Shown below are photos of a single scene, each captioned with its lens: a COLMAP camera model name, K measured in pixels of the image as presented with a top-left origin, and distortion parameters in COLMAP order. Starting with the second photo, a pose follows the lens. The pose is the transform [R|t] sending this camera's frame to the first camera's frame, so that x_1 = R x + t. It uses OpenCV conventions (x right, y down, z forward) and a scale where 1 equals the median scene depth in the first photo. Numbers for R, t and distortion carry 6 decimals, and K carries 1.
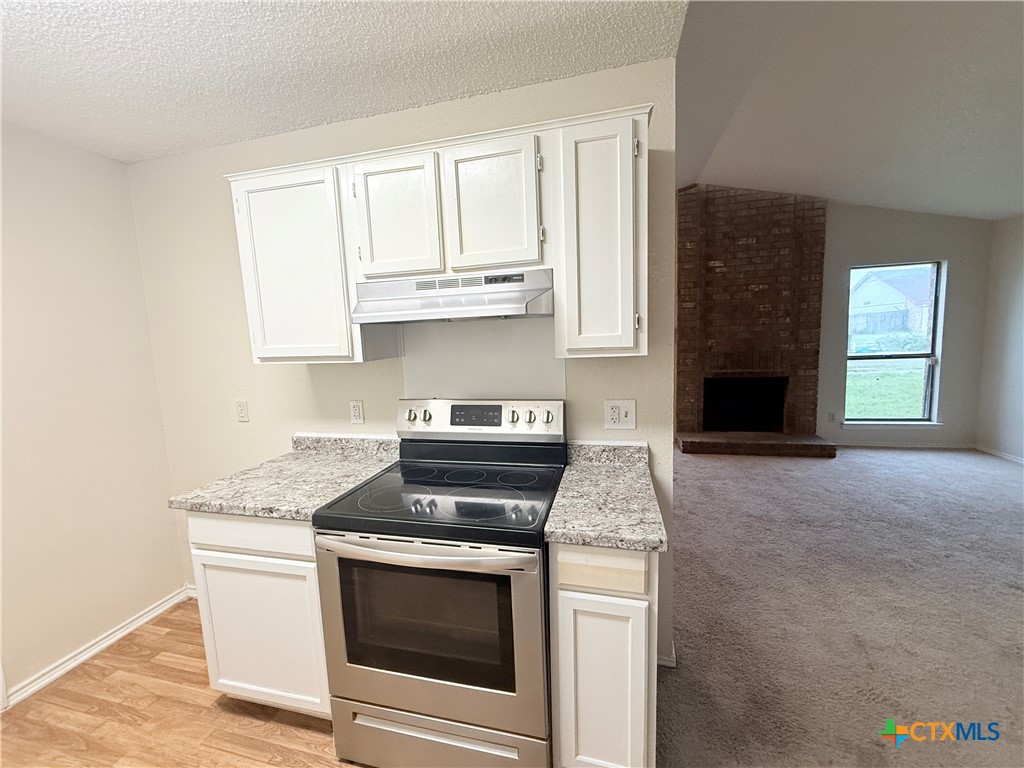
lens RADIAL K [[406.6, 0, 508.1], [0, 406.6, 382.8], [0, 0, 1]] dist [0.000114, -0.000212]
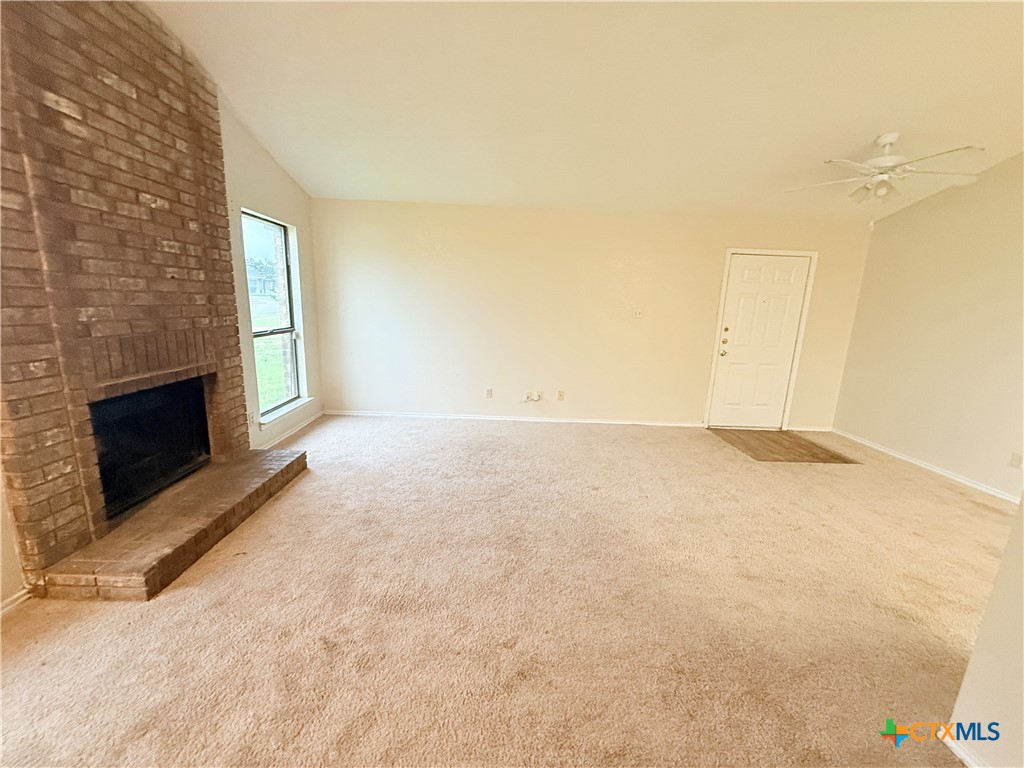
lens RADIAL K [[406.6, 0, 509.3], [0, 406.6, 383.9], [0, 0, 1]] dist [0.000114, -0.000212]
pose [[-0.256121, -0.161235, 0.953103, 0.000003], [0.083550, 0.978609, 0.188001, -0.082404], [-0.963027, 0.127782, -0.237172, 0.796045]]
